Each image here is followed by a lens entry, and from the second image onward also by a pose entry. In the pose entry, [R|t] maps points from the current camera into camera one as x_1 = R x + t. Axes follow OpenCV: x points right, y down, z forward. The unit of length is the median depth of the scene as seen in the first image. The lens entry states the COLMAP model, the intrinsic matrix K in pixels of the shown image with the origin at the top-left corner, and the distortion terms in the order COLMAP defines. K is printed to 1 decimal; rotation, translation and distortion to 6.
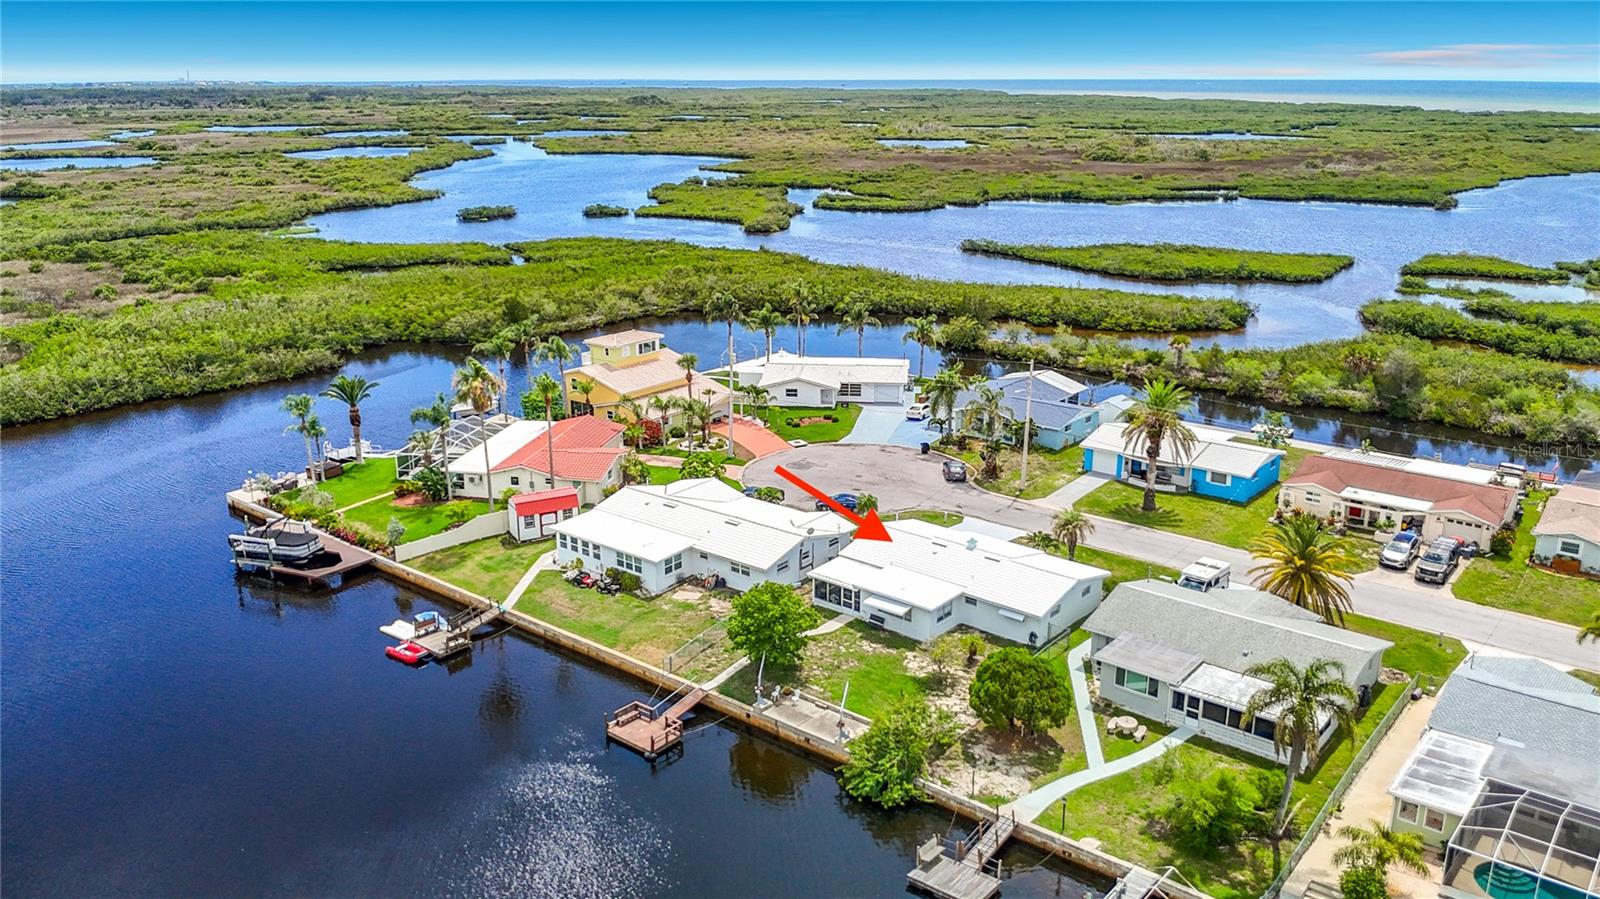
lens RADIAL K [[1234.9, 0, 800.0], [0, 1234.9, 449.5], [0, 0, 1]] dist [0.034445, -0.112721]
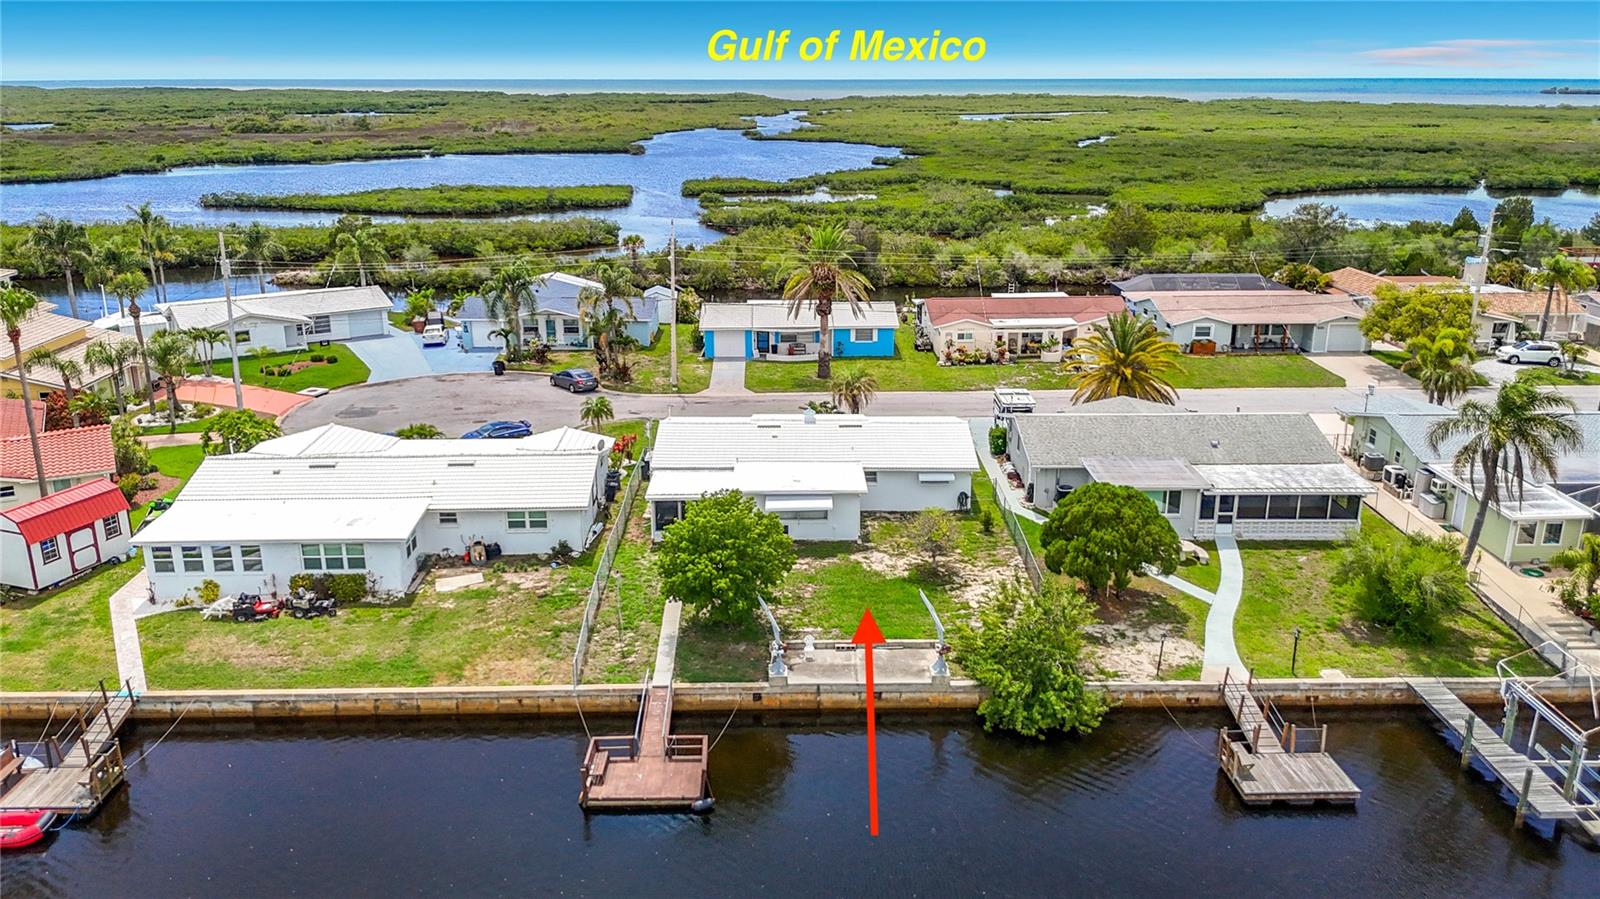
lens RADIAL K [[1215.5, 0, 800.0], [0, 1215.5, 449.5], [0, 0, 1]] dist [0.057498, -0.106768]
pose [[0.759319, -0.187849, 0.623014, -0.285130], [0.186263, 0.980109, 0.068505, 0.037989], [-0.623490, 0.064027, 0.779205, 0.359671]]
